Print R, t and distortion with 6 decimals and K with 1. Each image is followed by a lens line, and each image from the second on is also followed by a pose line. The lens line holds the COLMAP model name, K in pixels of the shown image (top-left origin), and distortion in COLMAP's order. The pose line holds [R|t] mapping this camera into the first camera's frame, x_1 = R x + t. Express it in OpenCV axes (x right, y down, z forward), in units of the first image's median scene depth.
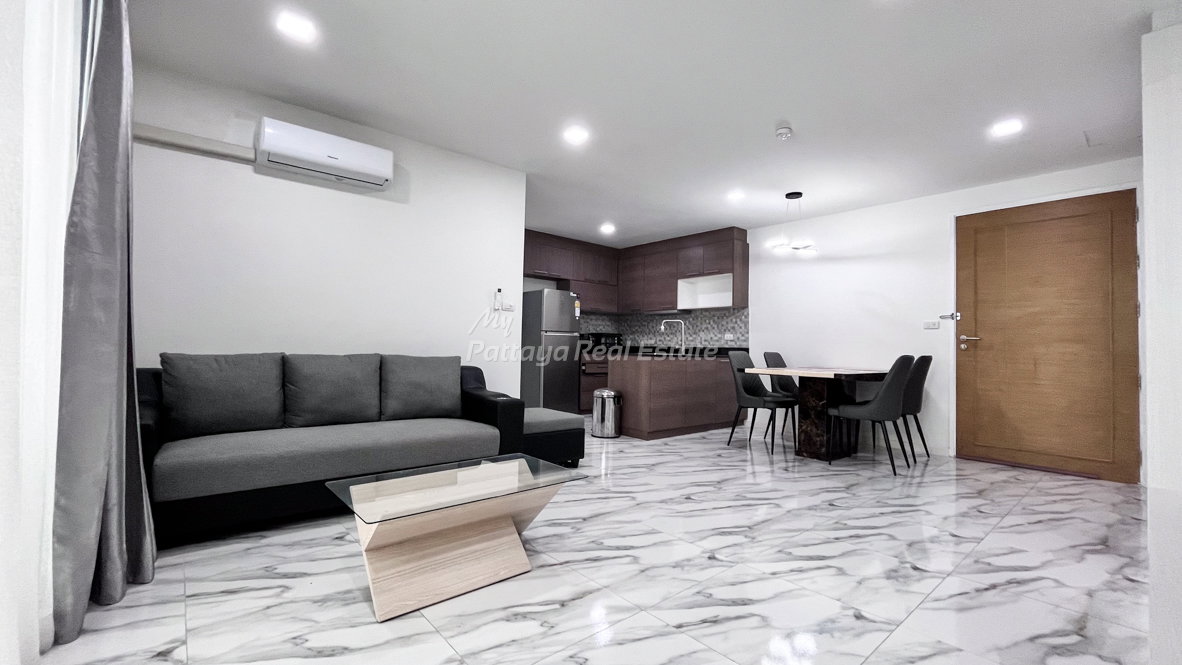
lens RADIAL K [[490.3, 0, 594.0], [0, 490.3, 320.3], [0, 0, 1]] dist [-0.001200, -0.000584]
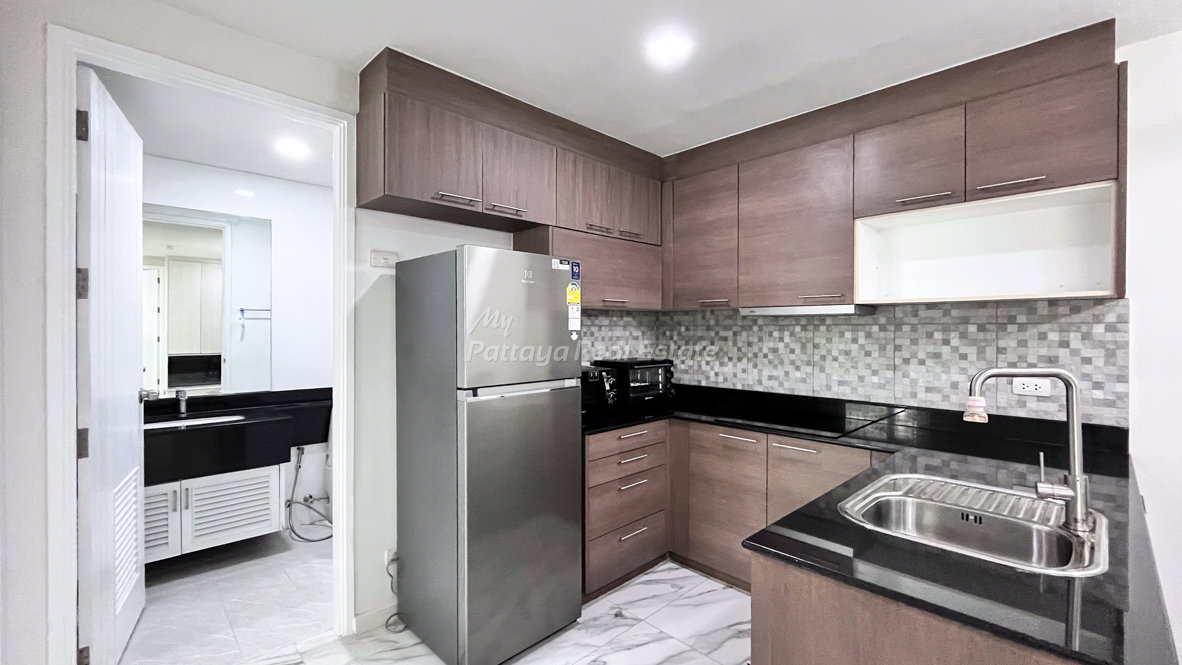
lens RADIAL K [[495.3, 0, 591.0], [0, 495.3, 332.5], [0, 0, 1]] dist [-0.002154, -0.000017]
pose [[0.998677, -0.017076, 0.048497, -0.040094], [0.014040, 0.997962, 0.062251, -0.027774], [-0.049461, -0.061488, 0.996882, 0.681167]]
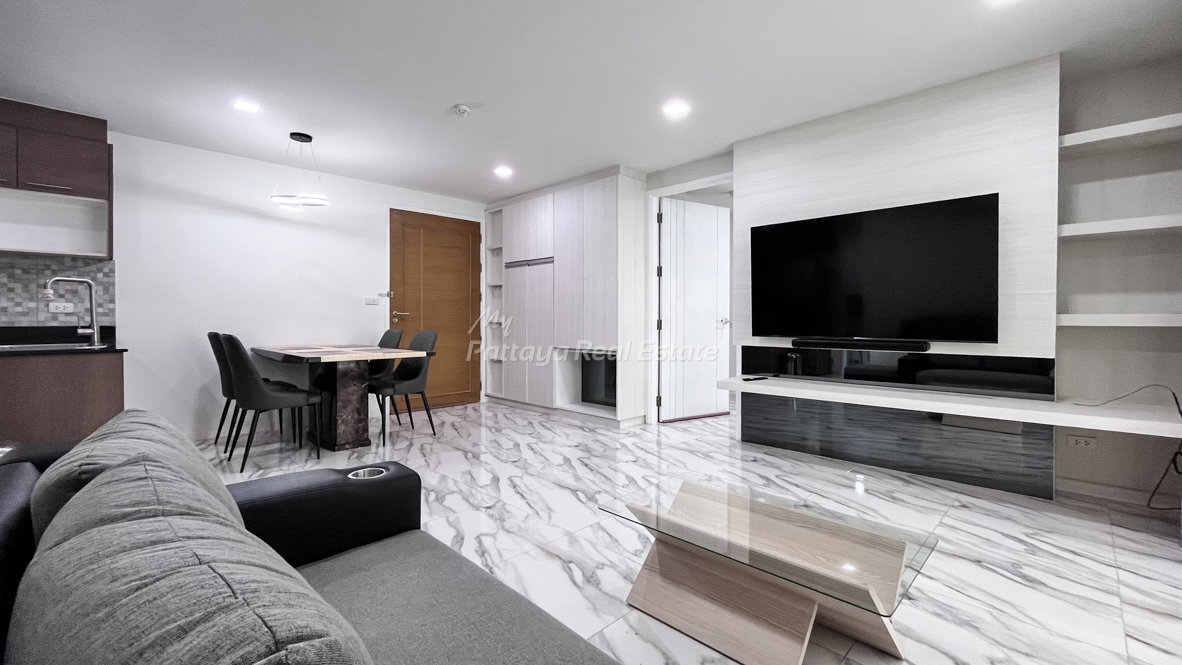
lens RADIAL K [[490.3, 0, 594.0], [0, 490.3, 320.3], [0, 0, 1]] dist [-0.001200, -0.000584]
pose [[-0.074289, -0.032476, 0.996708, -0.336387], [-0.066795, 0.997387, 0.027520, -0.007900], [-0.994997, -0.064531, -0.076264, 0.427672]]
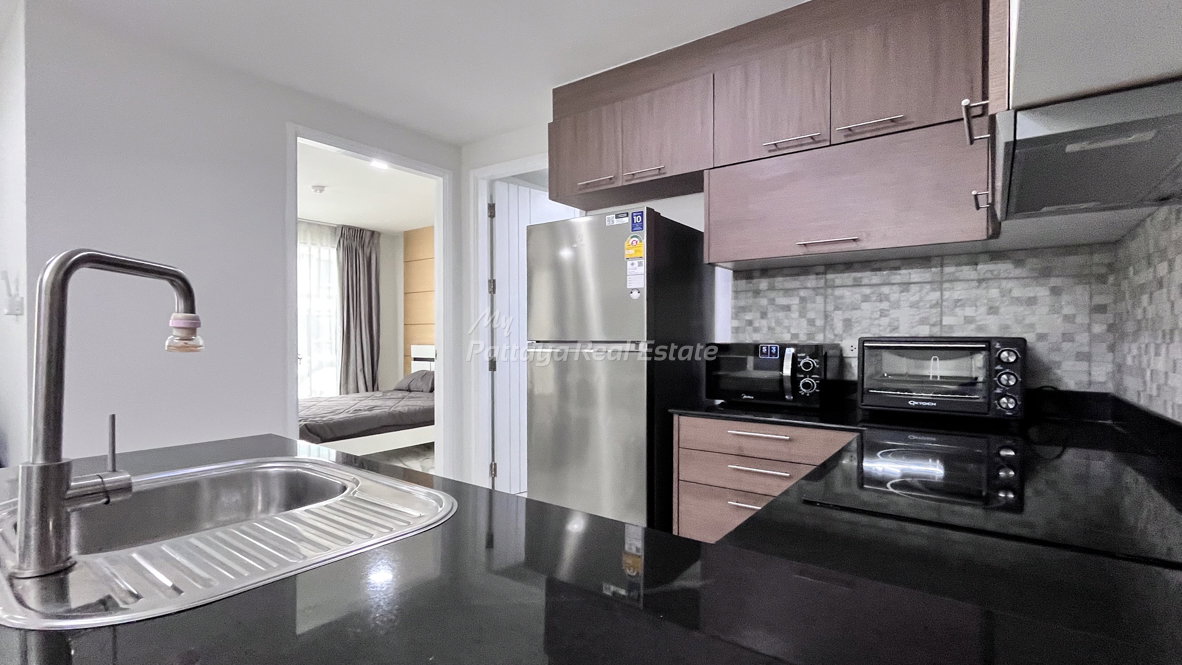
lens RADIAL K [[478.0, 0, 591.0], [0, 478.0, 332.5], [0, 0, 1]] dist [-0.000889, -0.000247]
pose [[0.270779, -0.020389, -0.962426, 0.233394], [0.060366, 0.998168, -0.004162, 0.017463], [0.960747, -0.056971, 0.271514, 0.909667]]
